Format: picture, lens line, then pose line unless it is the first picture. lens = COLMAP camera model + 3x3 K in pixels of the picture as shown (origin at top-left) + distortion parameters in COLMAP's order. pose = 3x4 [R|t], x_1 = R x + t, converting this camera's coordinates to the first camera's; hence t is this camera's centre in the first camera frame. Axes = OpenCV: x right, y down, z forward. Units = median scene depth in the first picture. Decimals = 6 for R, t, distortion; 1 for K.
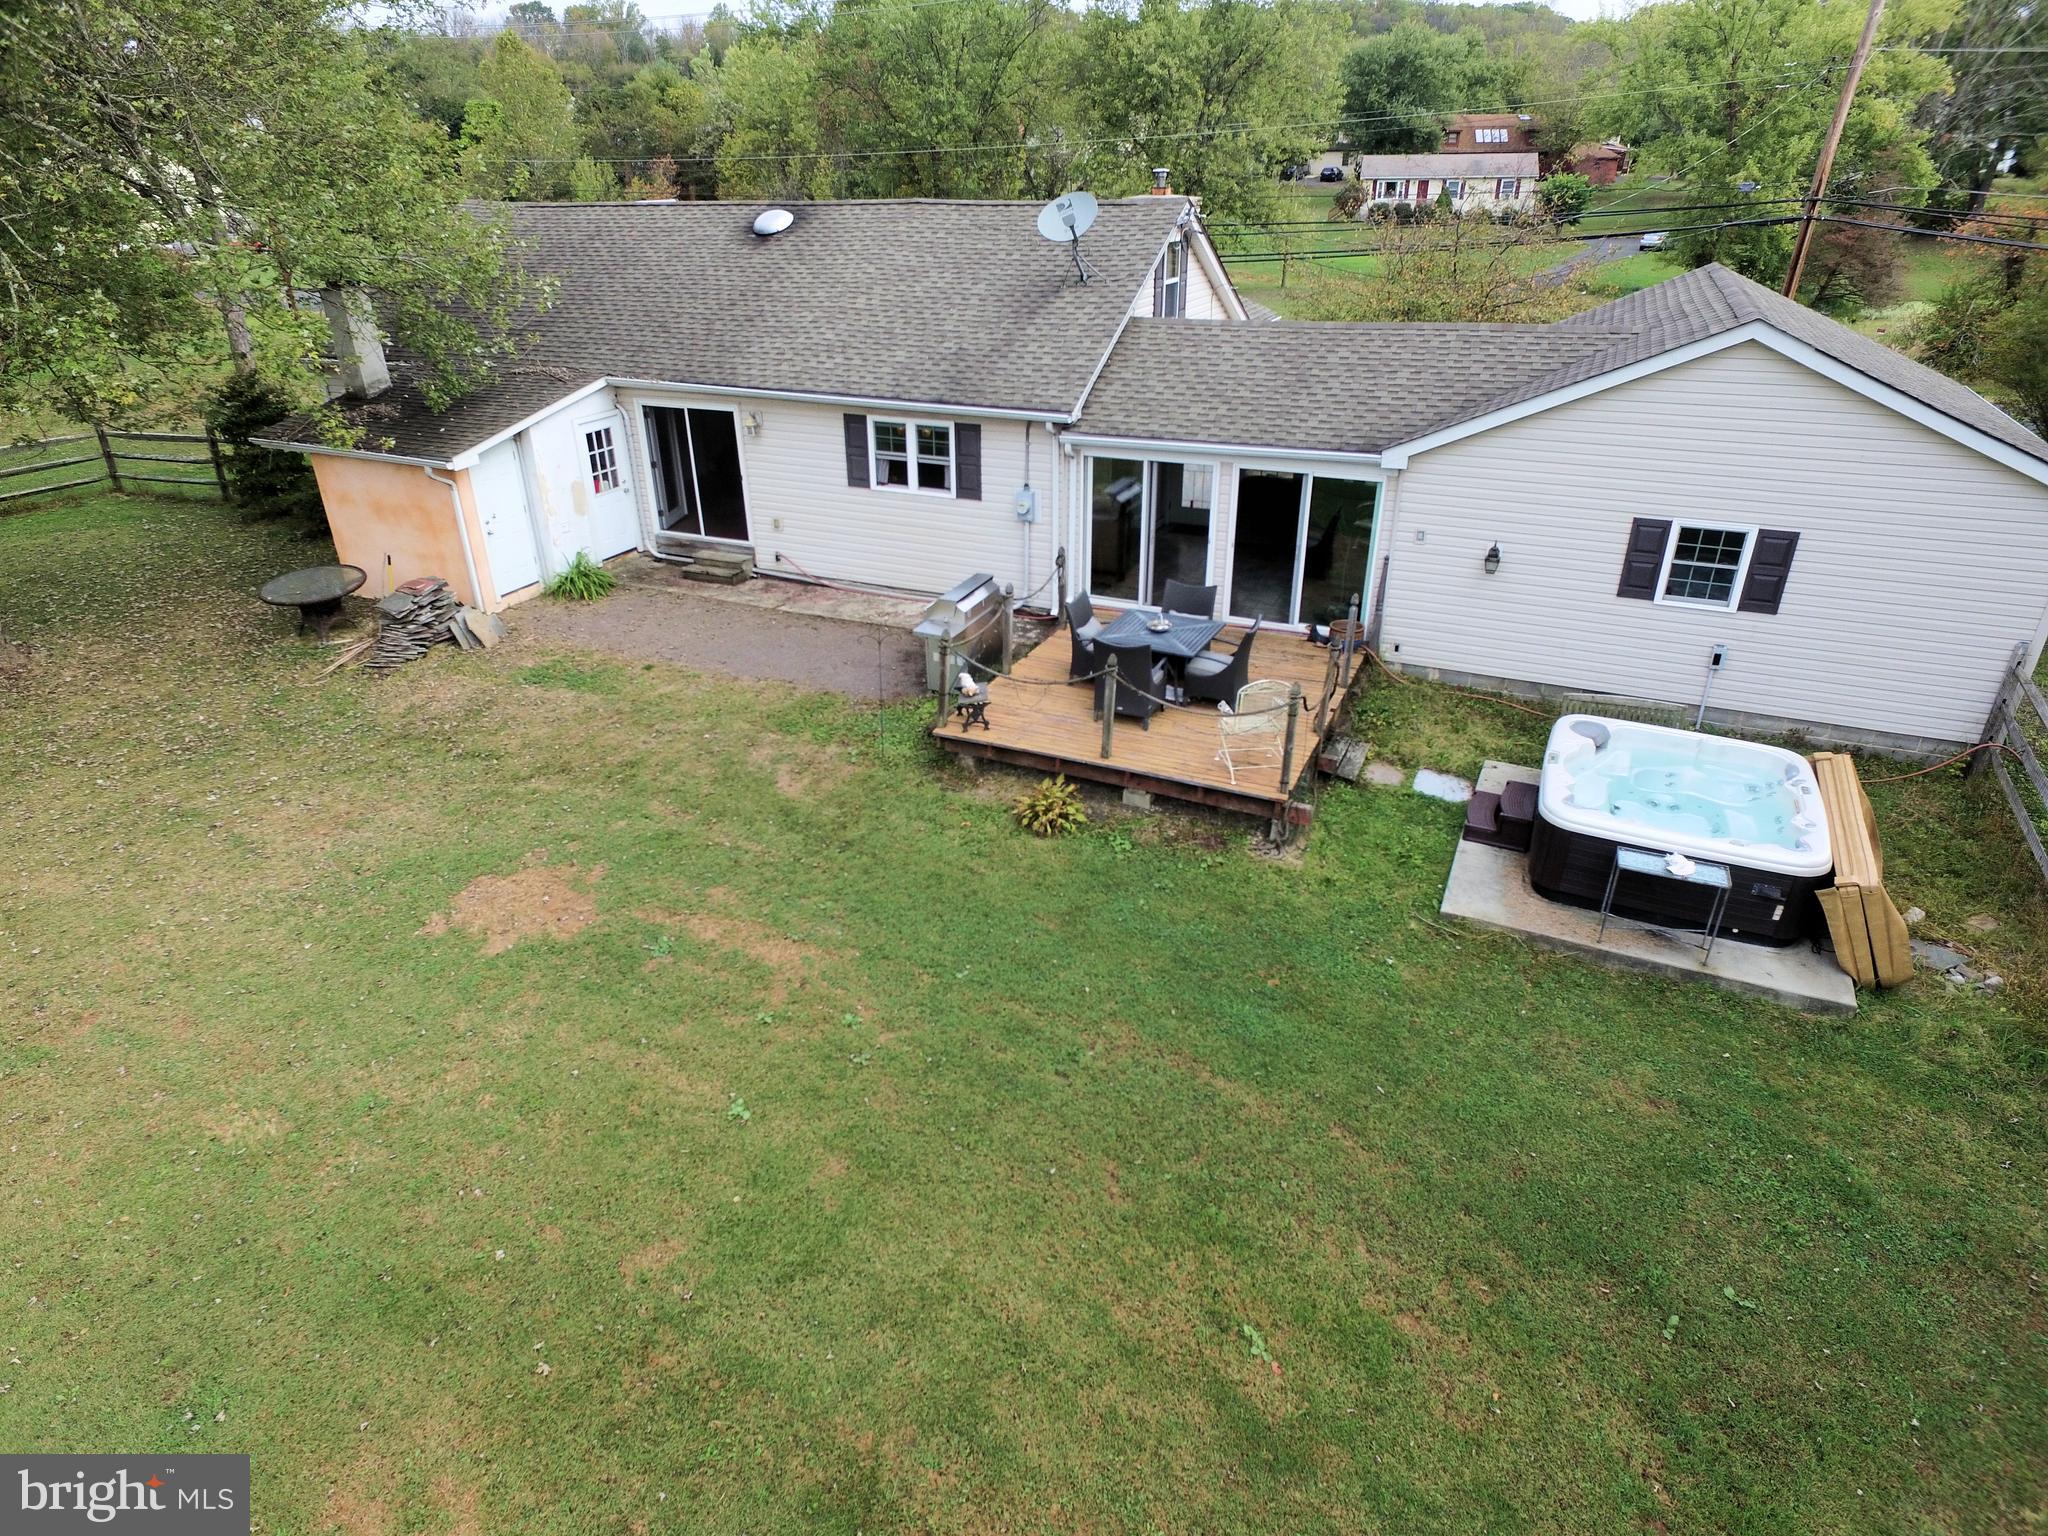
lens RADIAL K [[1181.1, 0, 1024.0], [0, 1181.1, 768.0], [0, 0, 1]] dist [-0.025273, 0.023345]
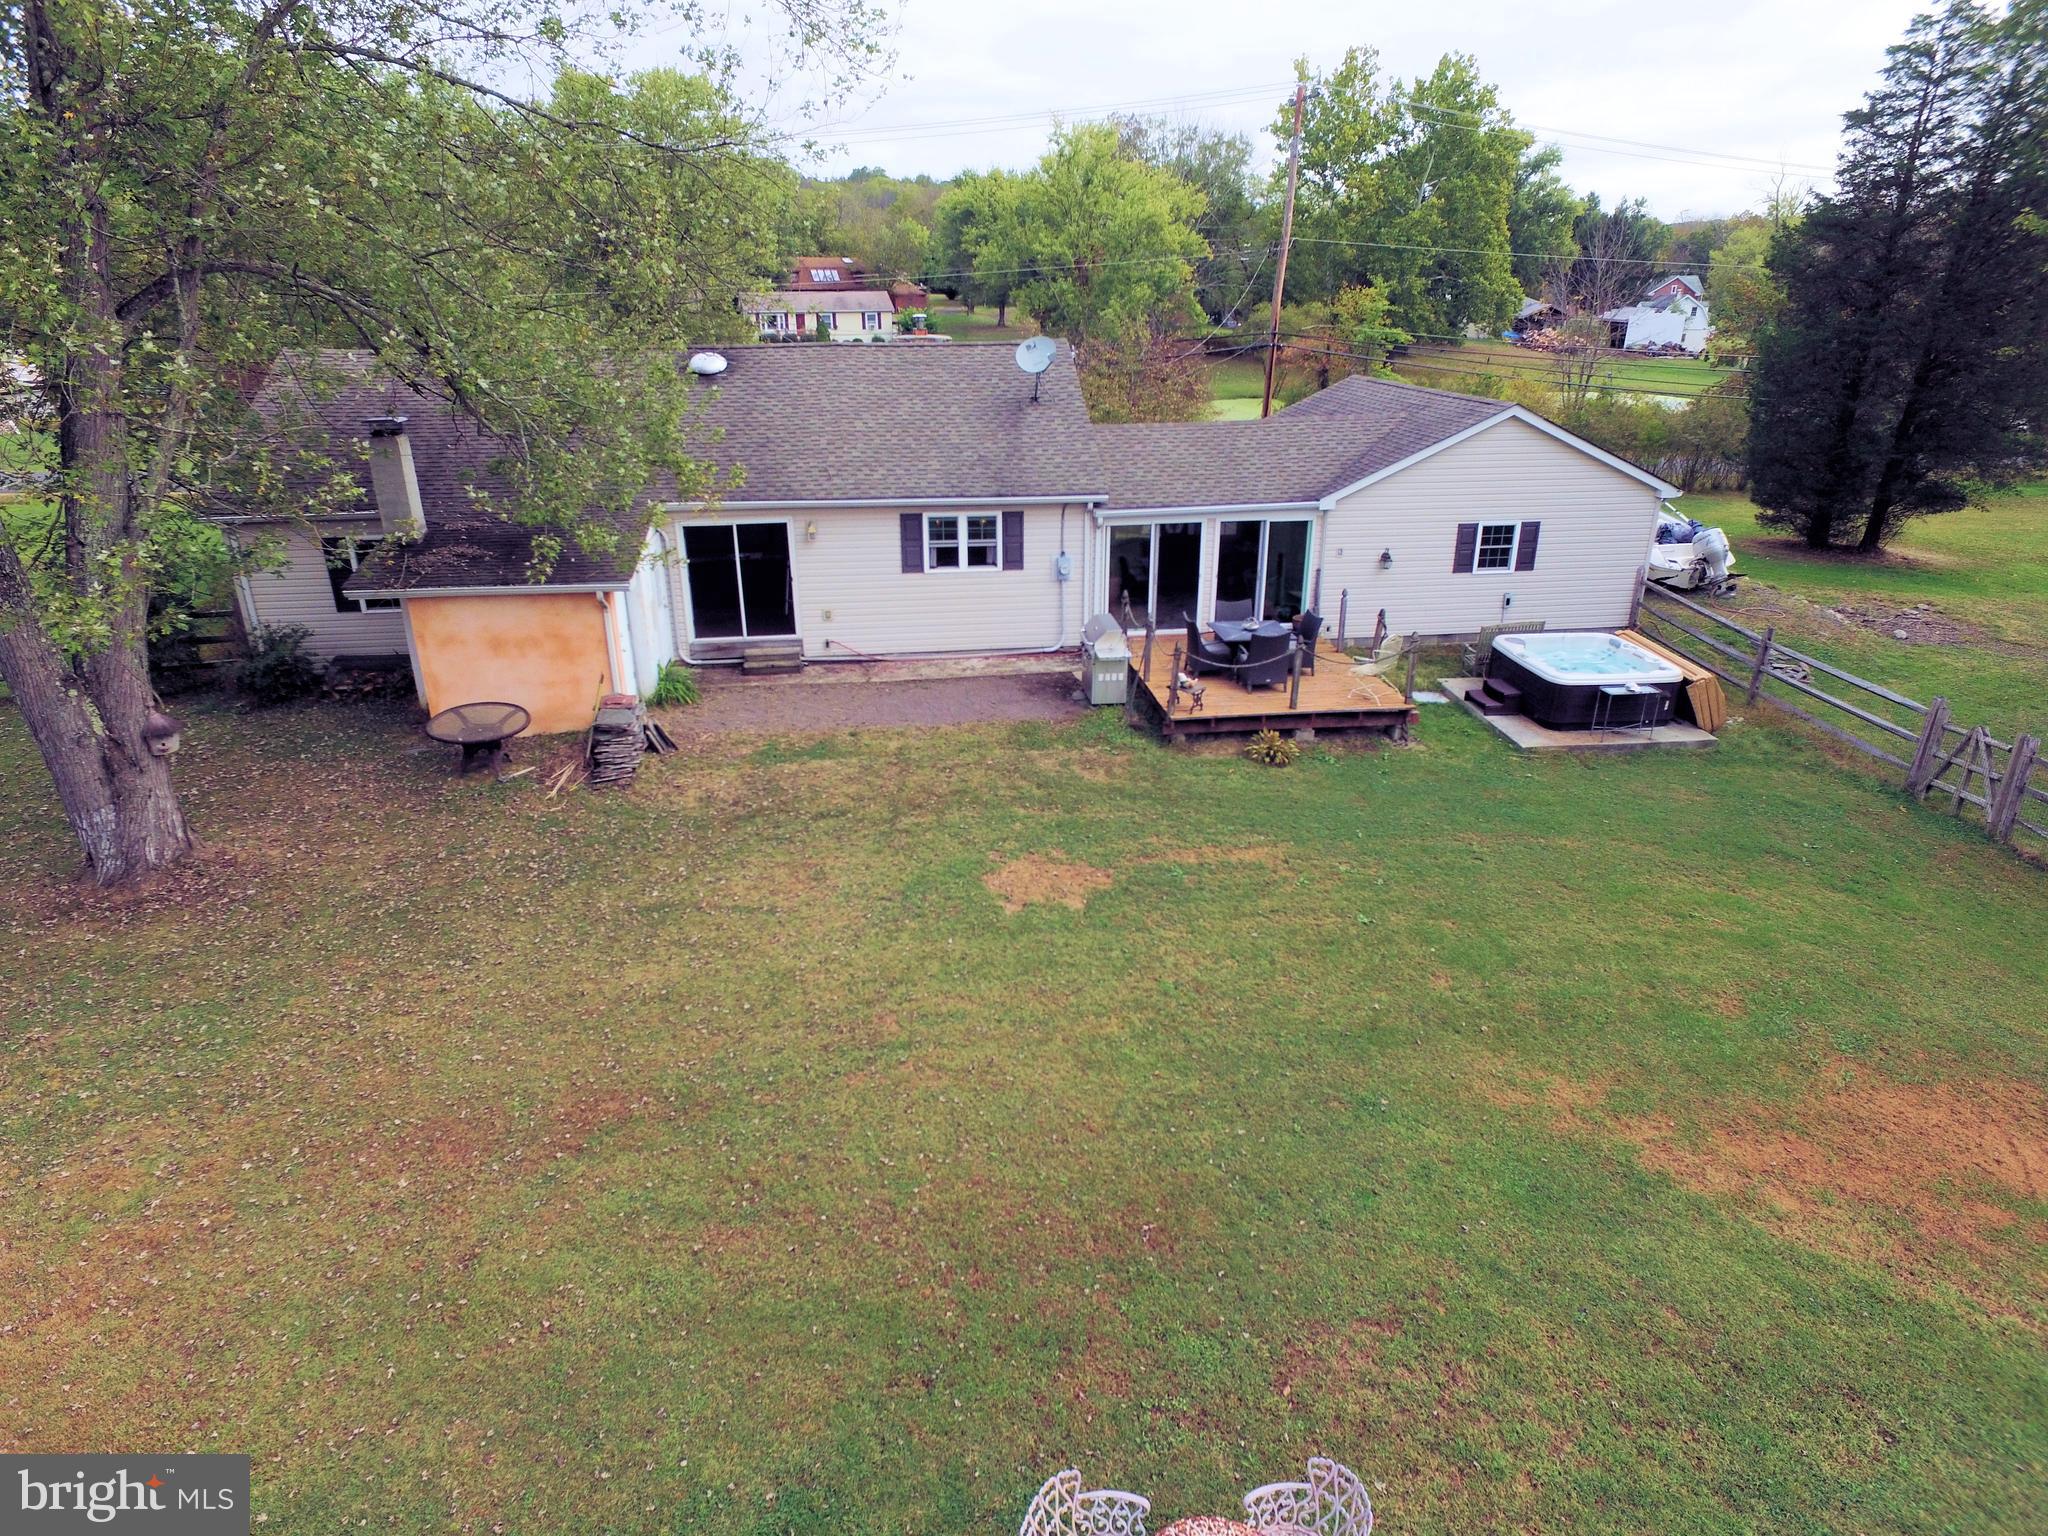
lens RADIAL K [[1181.1, 0, 1024.0], [0, 1181.1, 768.0], [0, 0, 1]] dist [-0.025273, 0.023345]
pose [[0.849028, -0.191100, 0.492577, -0.710161], [0.236286, 0.971205, -0.030485, 0.021127], [-0.472567, 0.142272, 0.869735, -0.081700]]
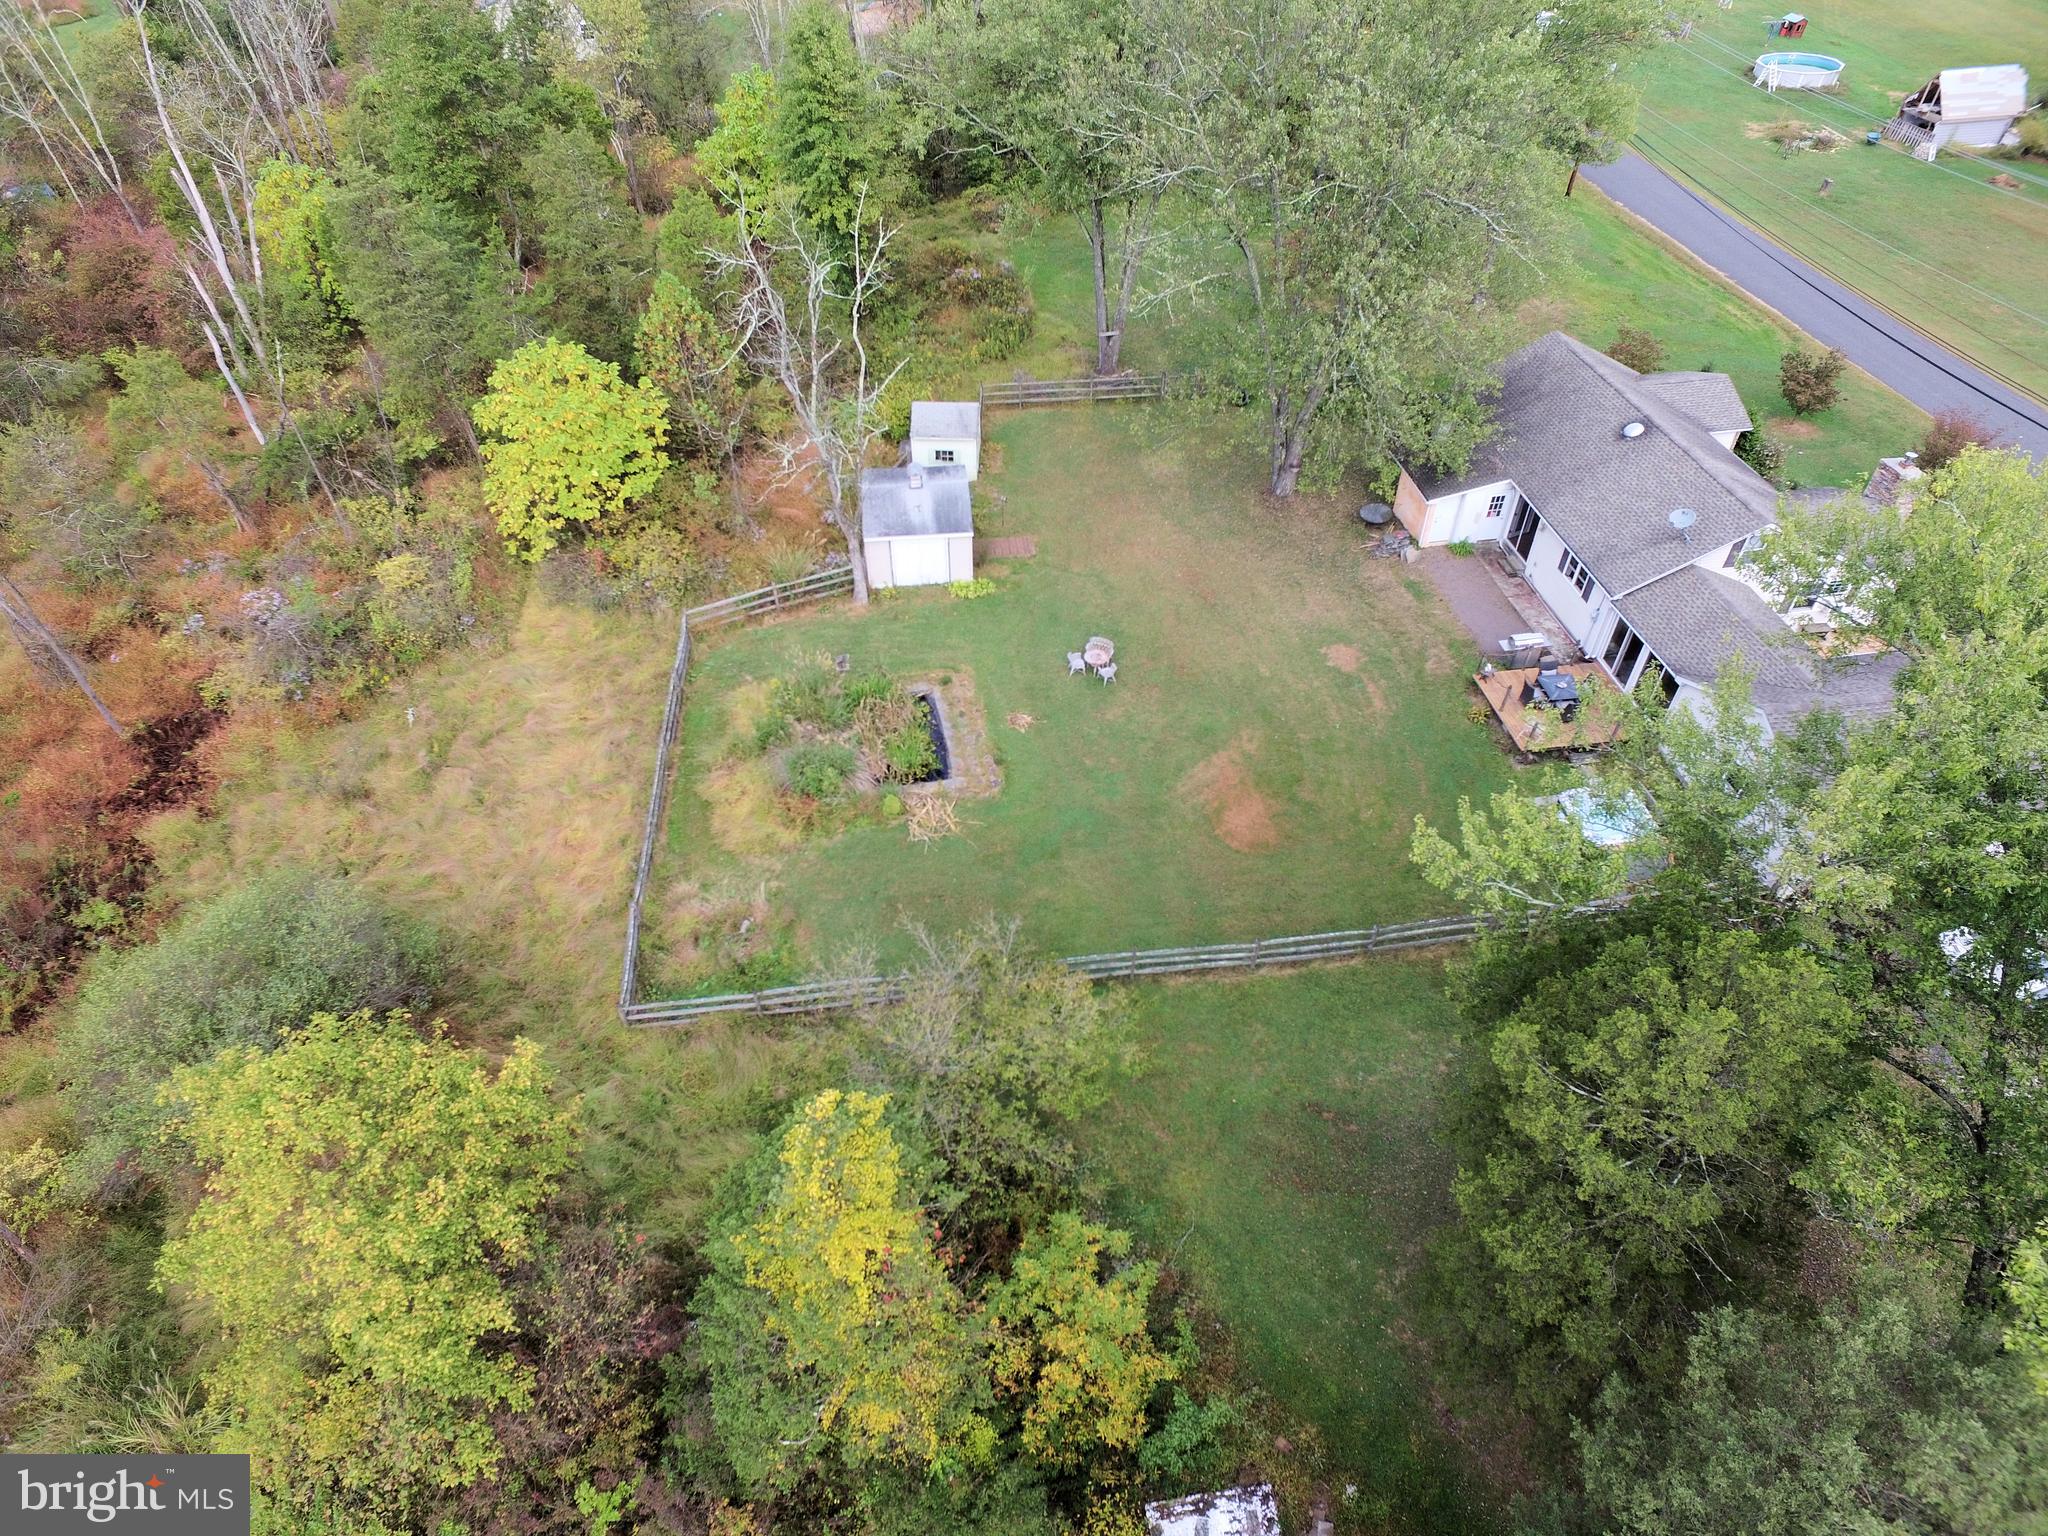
lens RADIAL K [[1181.1, 0, 1024.0], [0, 1181.1, 768.0], [0, 0, 1]] dist [-0.025273, 0.023345]
pose [[0.532767, 0.584016, -0.612441, 1.062965], [-0.372327, 0.811657, 0.450095, -0.625137], [0.759955, -0.011767, 0.649869, -1.535318]]
